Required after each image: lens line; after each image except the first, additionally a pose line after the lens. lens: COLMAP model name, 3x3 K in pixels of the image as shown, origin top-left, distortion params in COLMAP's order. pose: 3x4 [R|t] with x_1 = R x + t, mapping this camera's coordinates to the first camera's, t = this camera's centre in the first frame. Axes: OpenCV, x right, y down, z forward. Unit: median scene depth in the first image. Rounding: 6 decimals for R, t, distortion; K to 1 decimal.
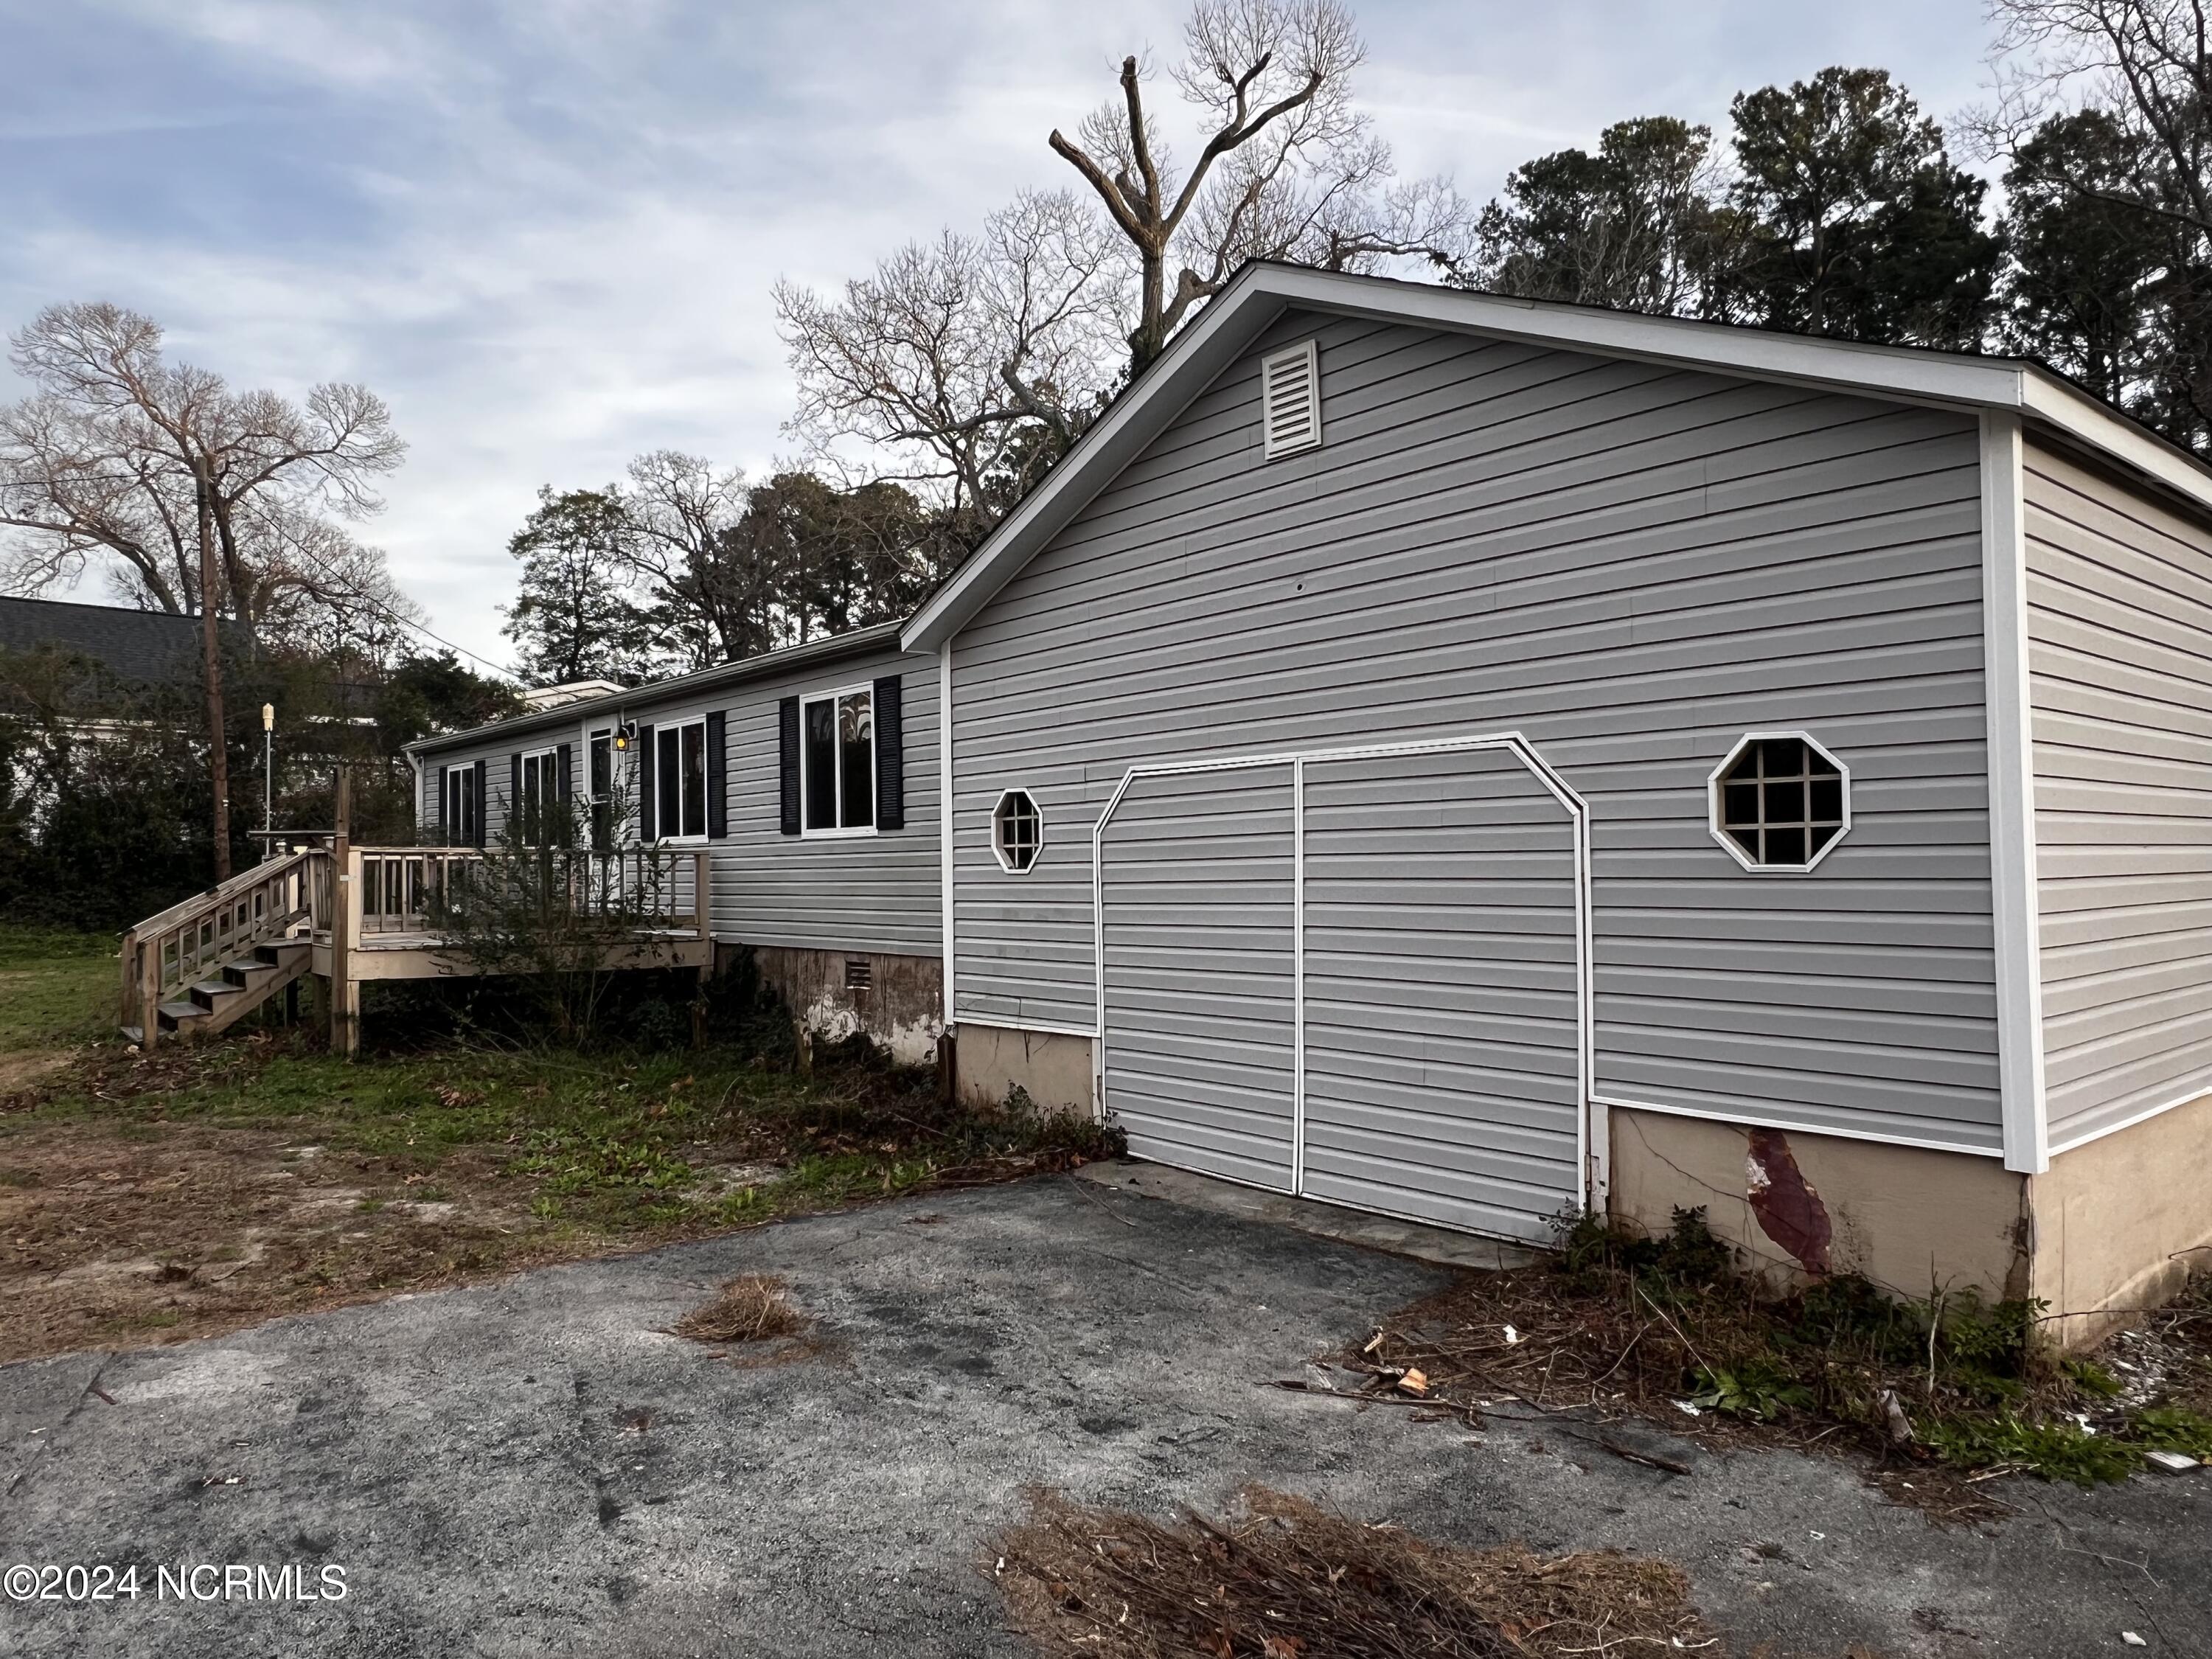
lens RADIAL K [[1450.6, 0, 1109.9], [0, 1450.6, 817.7], [0, 0, 1]] dist [-0.001637, -0.003554]
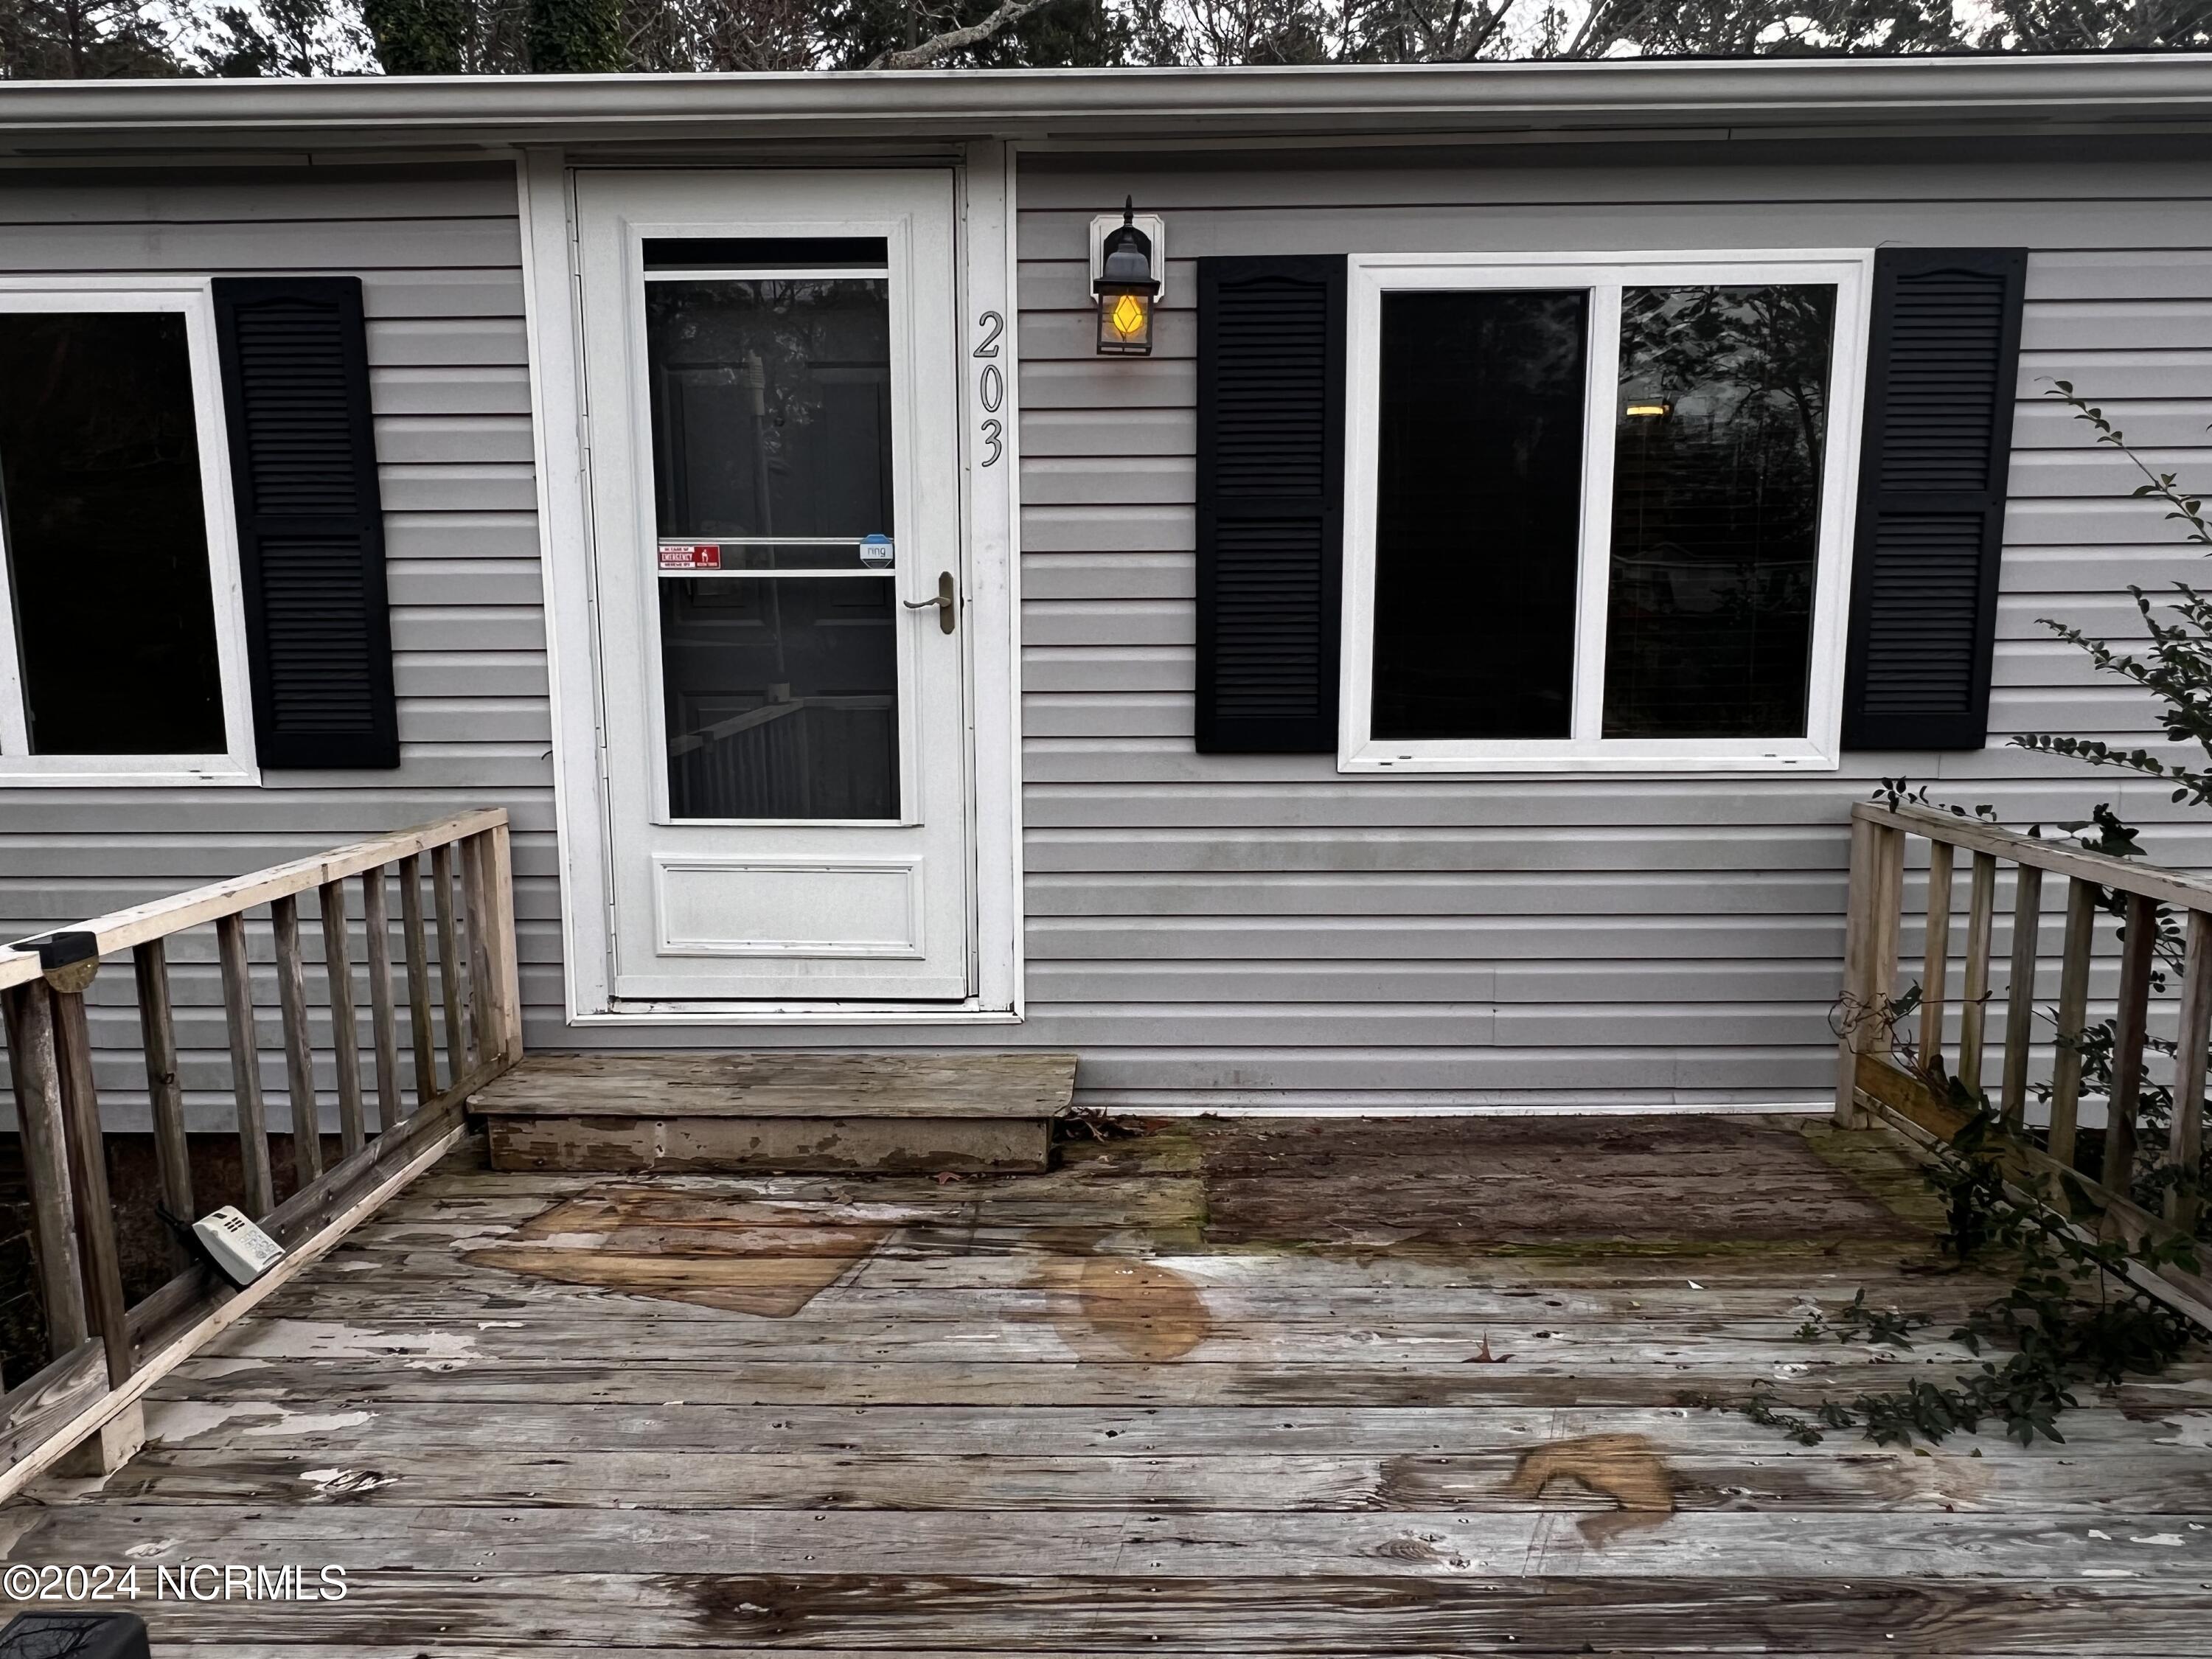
lens RADIAL K [[1397.2, 0, 1106.0], [0, 1397.2, 829.5], [0, 0, 1]] dist [-0.007408, -0.002525]
pose [[0.652534, -0.099564, 0.751190, -0.469773], [-0.021312, 0.988527, 0.149534, -0.015613], [-0.757460, -0.113586, 0.642925, 0.874347]]
